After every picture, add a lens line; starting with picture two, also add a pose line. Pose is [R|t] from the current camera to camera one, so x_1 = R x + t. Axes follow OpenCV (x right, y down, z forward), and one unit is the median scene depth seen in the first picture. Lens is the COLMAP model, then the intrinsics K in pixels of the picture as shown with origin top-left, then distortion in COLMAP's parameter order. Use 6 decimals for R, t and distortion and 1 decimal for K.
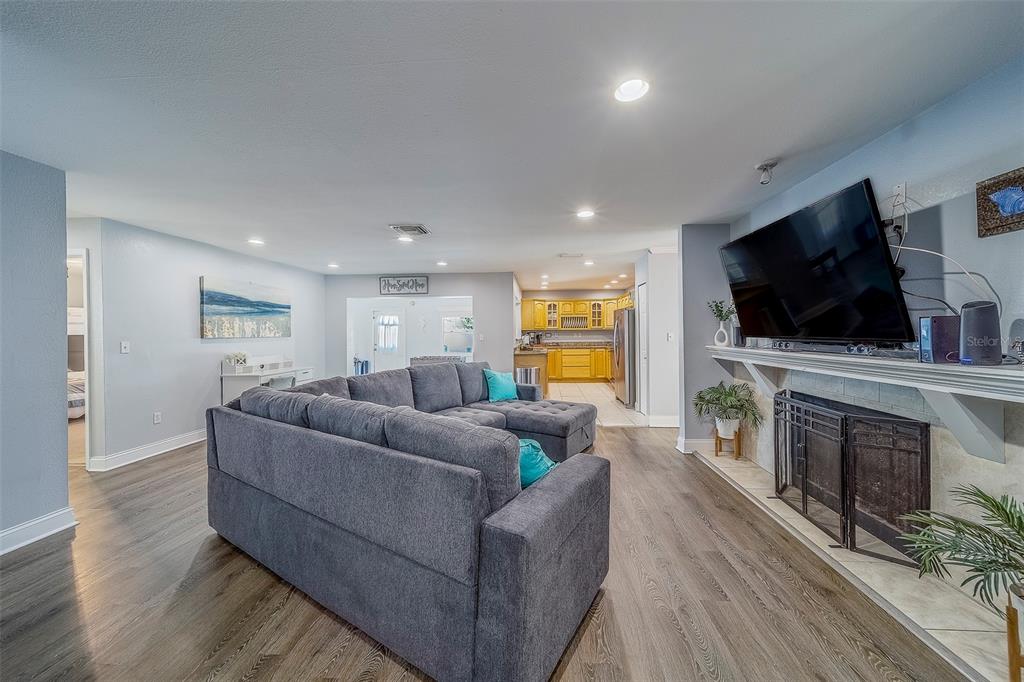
lens RADIAL K [[358.9, 0, 522.0], [0, 358.9, 333.2], [0, 0, 1]] dist [0.006086, -0.000072]
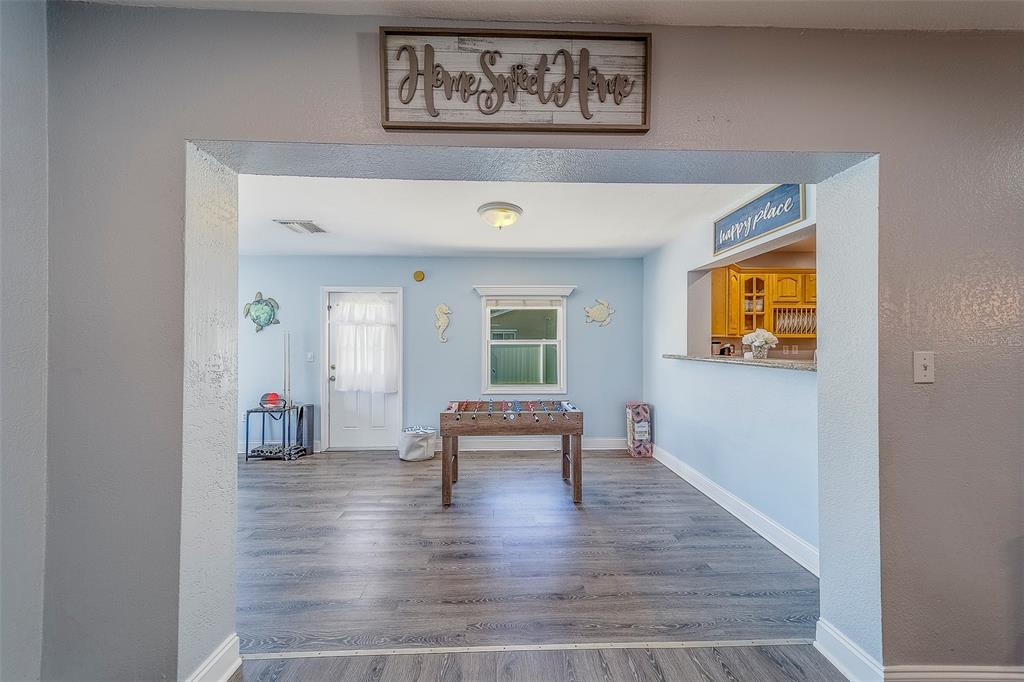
lens RADIAL K [[358.9, 0, 506.1], [0, 358.9, 343.2], [0, 0, 1]] dist [0.006086, -0.000072]
pose [[0.996492, 0.007810, 0.083319, -0.253463], [-0.007794, 0.999969, -0.000511, -0.000383], [-0.083321, -0.000140, 0.996523, 0.594850]]
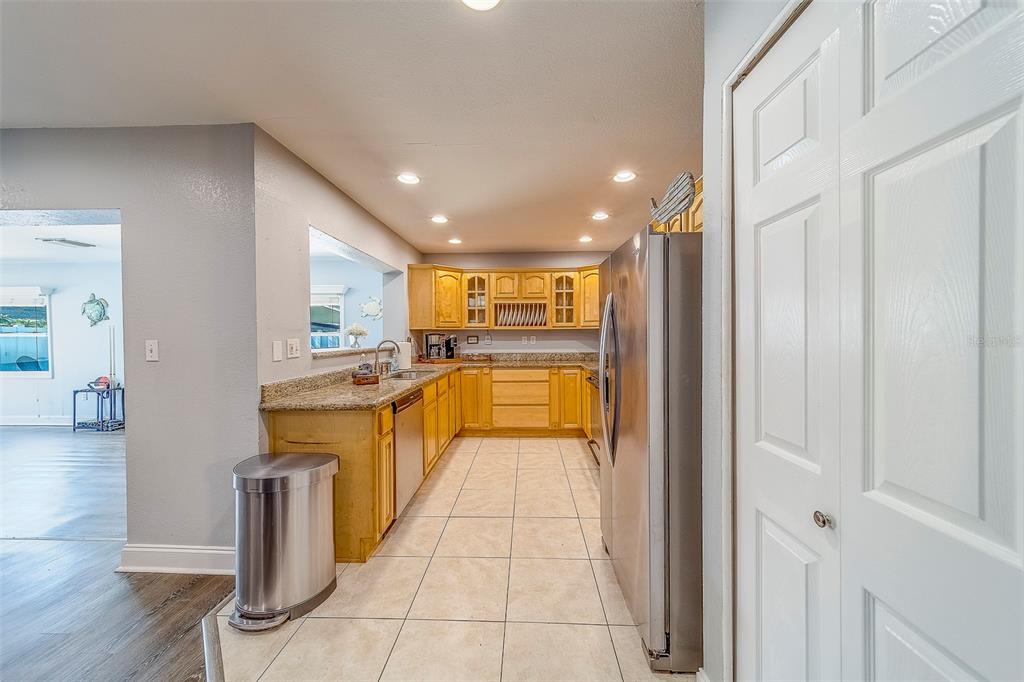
lens RADIAL K [[358.9, 0, 514.2], [0, 358.9, 339.2], [0, 0, 1]] dist [0.006086, -0.000072]
pose [[0.999791, 0.003196, 0.020184, 0.128005], [-0.003481, 0.999894, 0.014110, -0.003133], [-0.020137, -0.014178, 0.999697, 0.500906]]
